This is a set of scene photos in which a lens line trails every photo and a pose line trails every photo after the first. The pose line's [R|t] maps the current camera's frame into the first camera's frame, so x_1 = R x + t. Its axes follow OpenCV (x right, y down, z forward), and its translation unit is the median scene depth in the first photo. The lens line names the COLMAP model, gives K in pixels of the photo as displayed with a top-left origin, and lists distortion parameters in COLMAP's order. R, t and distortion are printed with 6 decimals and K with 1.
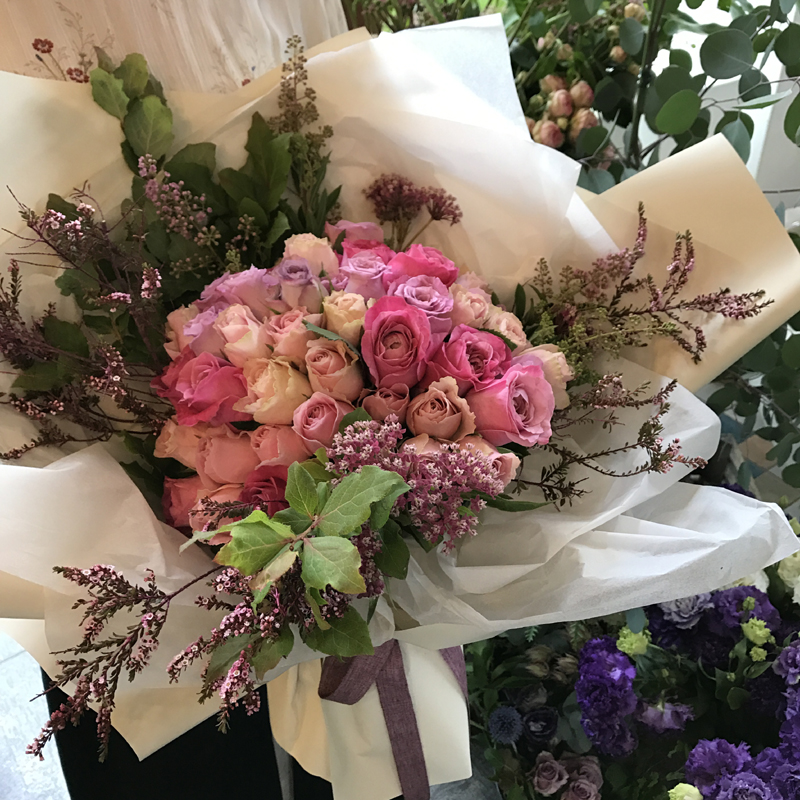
lens RADIAL K [[913.7, 0, 400.0], [0, 913.7, 400.0], [0, 0, 1]] dist [0.048219, -0.014472]
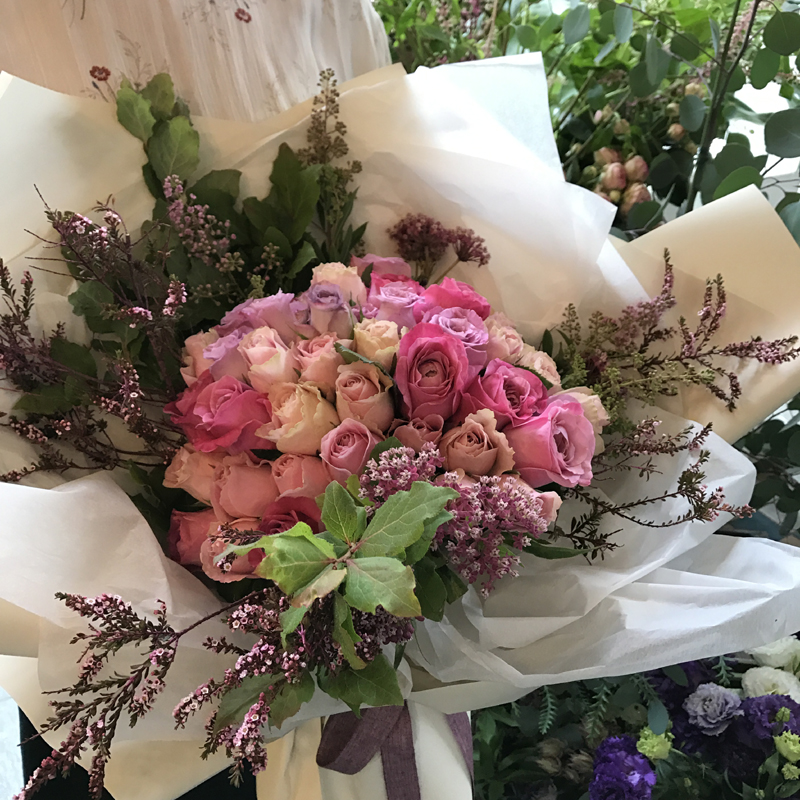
lens RADIAL K [[913.7, 0, 400.0], [0, 913.7, 400.0], [0, 0, 1]] dist [0.048219, -0.014472]
pose [[0.998781, 0.040517, 0.028194, -0.055498], [-0.037702, 0.994851, -0.094079, 0.050508], [-0.031861, 0.092901, 0.995165, 0.054506]]
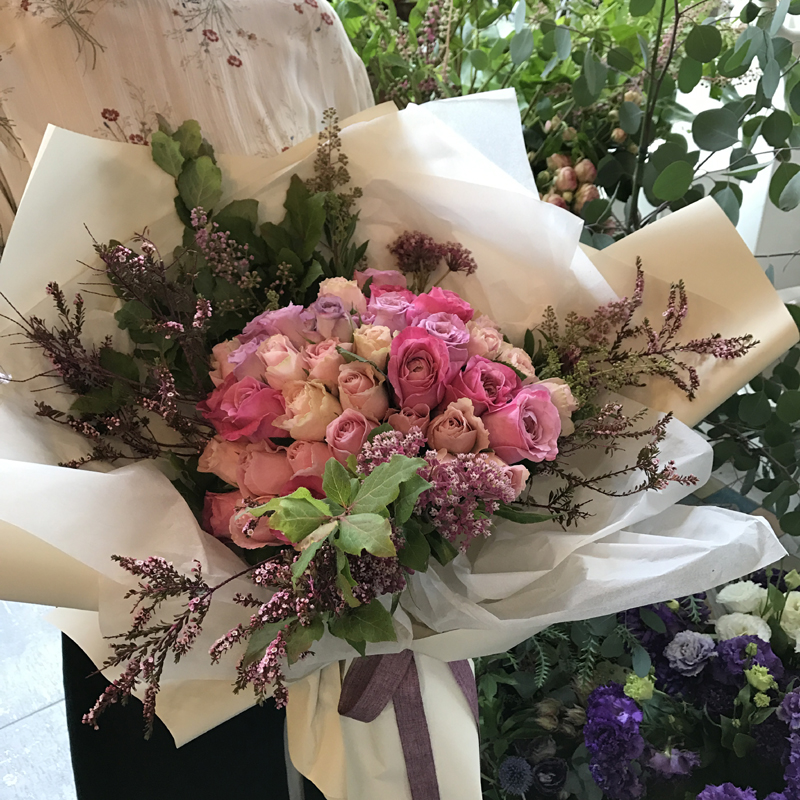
lens RADIAL K [[910.3, 0, 400.0], [0, 910.3, 400.0], [0, 0, 1]] dist [0.068973, -0.025628]
pose [[0.999872, 0.012449, -0.010092, -0.013712], [-0.013366, 0.995243, -0.096498, 0.075312], [0.008842, 0.096621, 0.995282, -0.096787]]
